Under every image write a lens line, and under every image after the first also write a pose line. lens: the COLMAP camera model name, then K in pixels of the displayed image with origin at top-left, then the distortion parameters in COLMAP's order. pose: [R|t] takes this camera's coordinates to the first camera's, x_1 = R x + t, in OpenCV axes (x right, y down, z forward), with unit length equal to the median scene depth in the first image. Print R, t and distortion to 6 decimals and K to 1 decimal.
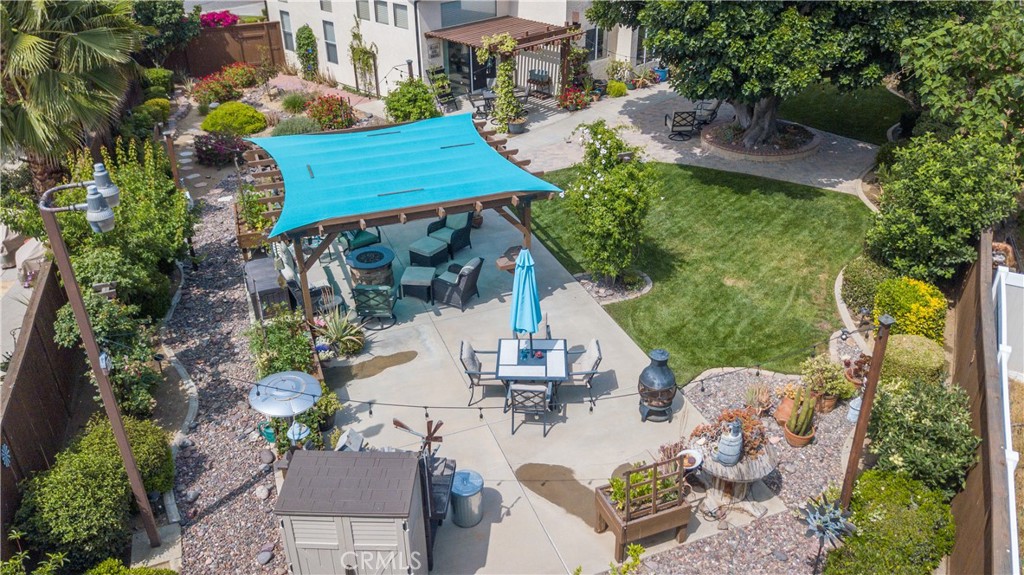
lens RADIAL K [[805.5, 0, 512.0], [0, 805.5, 287.5], [0, 0, 1]] dist [0.010718, 0.000138]
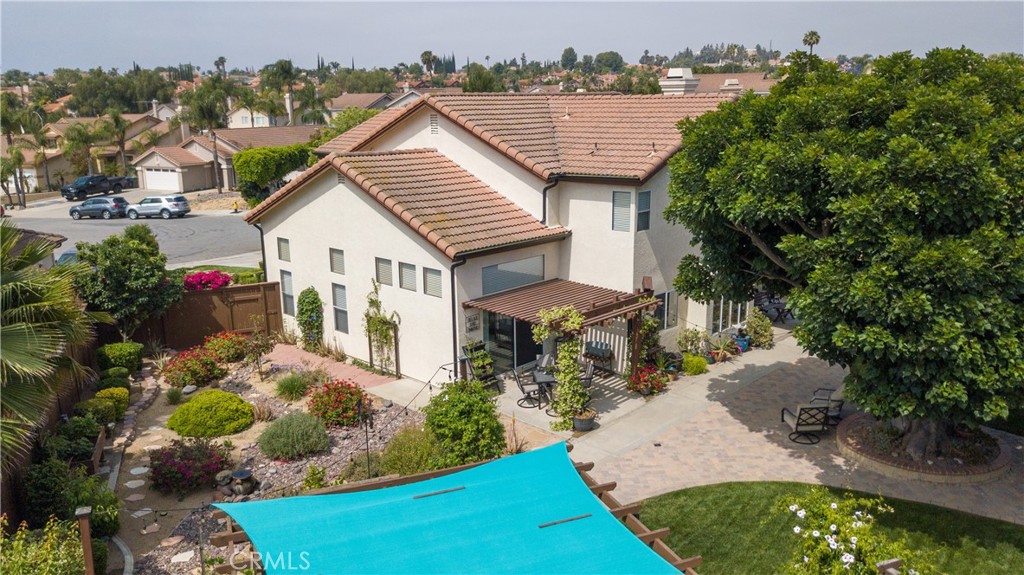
lens RADIAL K [[795.5, 0, 512.0], [0, 795.5, 287.5], [0, 0, 1]] dist [0.027788, -0.003458]
pose [[0.999753, -0.005967, 0.021406, -0.070551], [0.011571, 0.962171, -0.272199, -0.106713], [-0.018972, 0.272380, 0.962003, 0.218492]]
